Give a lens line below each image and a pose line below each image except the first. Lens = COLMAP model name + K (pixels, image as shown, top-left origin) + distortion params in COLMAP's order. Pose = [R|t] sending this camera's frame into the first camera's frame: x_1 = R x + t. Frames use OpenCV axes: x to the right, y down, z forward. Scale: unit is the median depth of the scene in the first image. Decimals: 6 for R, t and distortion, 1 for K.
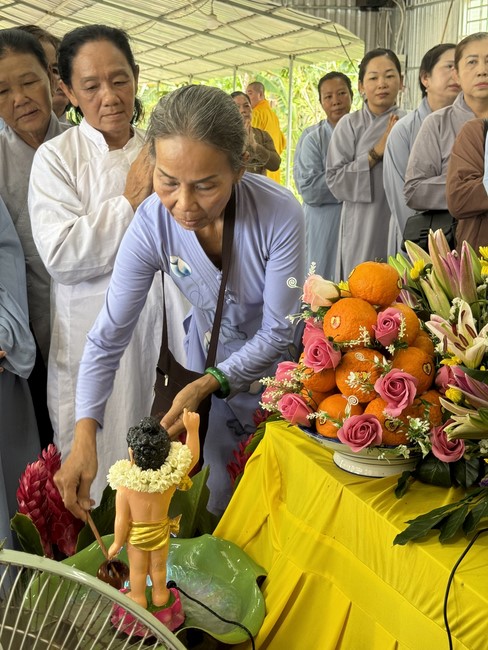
lens RADIAL K [[911.8, 0, 243.2], [0, 911.8, 327.5], [0, 0, 1]] dist [0.175117, -0.403842]
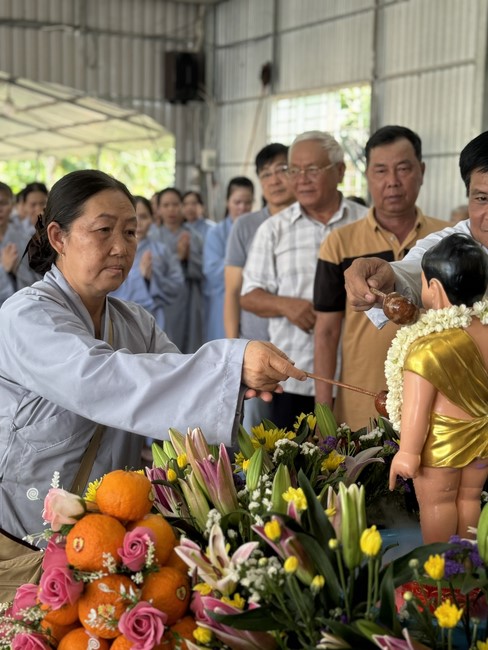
lens RADIAL K [[992.9, 0, 238.7], [0, 992.9, 323.4], [0, 0, 1]] dist [0.135148, -0.079033]
pose [[0.983521, -0.004784, 0.180732, 0.076474], [0.022586, 0.995070, -0.096568, -0.117571], [-0.179379, 0.099058, 0.978780, 0.000984]]
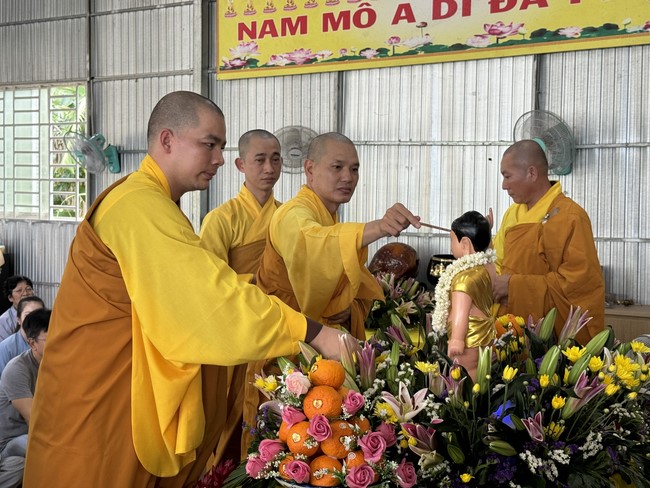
lens RADIAL K [[988.2, 0, 327.2], [0, 988.2, 245.6], [0, 0, 1]] dist [0.112341, 0.015415]
pose [[0.794175, -0.013166, 0.607547, -0.791986], [0.115493, 0.984814, -0.129629, -0.045028], [-0.596614, 0.173116, 0.783635, -0.252415]]
